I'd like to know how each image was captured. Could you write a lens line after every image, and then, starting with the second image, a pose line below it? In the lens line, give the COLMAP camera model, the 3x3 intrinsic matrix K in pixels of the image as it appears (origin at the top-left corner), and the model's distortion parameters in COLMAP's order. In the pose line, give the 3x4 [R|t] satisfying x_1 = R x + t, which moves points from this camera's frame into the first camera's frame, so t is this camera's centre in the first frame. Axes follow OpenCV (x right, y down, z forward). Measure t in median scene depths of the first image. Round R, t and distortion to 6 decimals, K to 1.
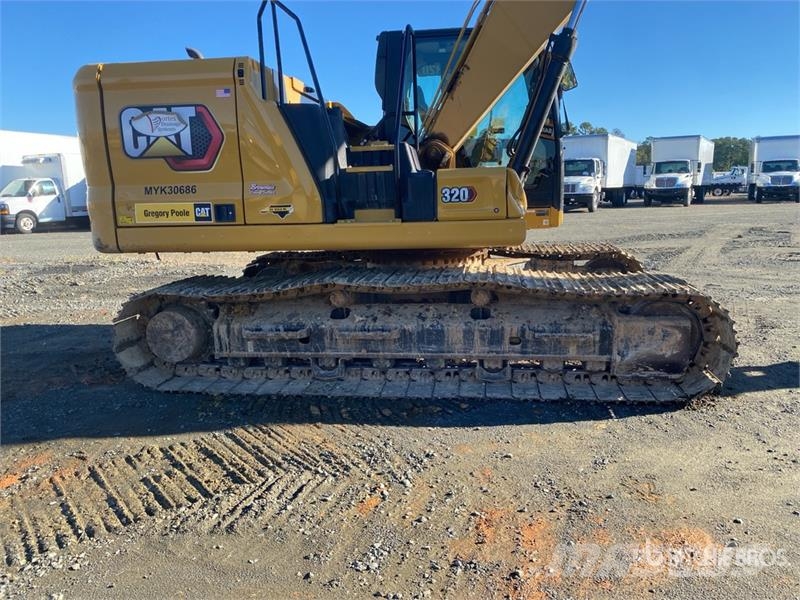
lens RADIAL K [[614.4, 0, 400.0], [0, 614.4, 300.0], [0, 0, 1]] dist [0.053266, -0.066312]
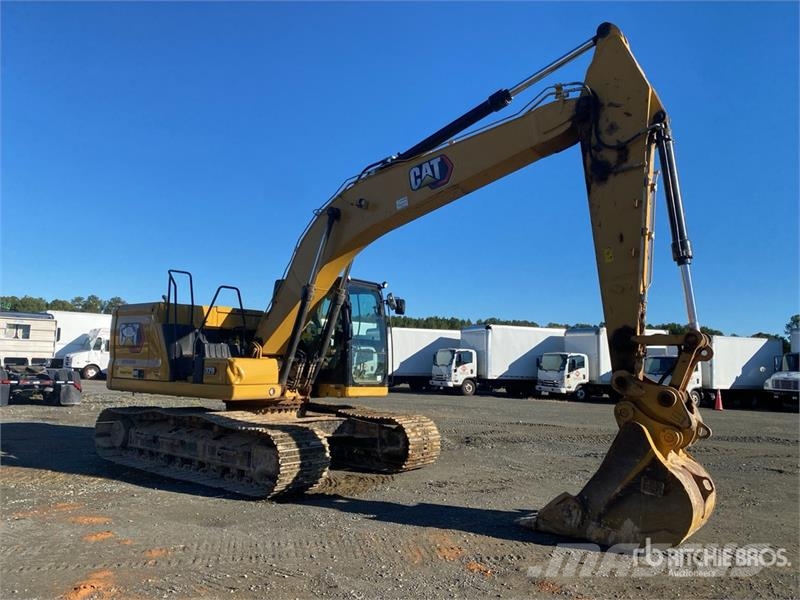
lens RADIAL K [[614.4, 0, 400.0], [0, 614.4, 300.0], [0, 0, 1]] dist [0.053266, -0.066312]
pose [[0.855870, -0.001144, -0.517190, 1.527278], [-0.144143, 0.959847, -0.240659, -0.004801], [0.496698, 0.280522, 0.821339, -0.337482]]
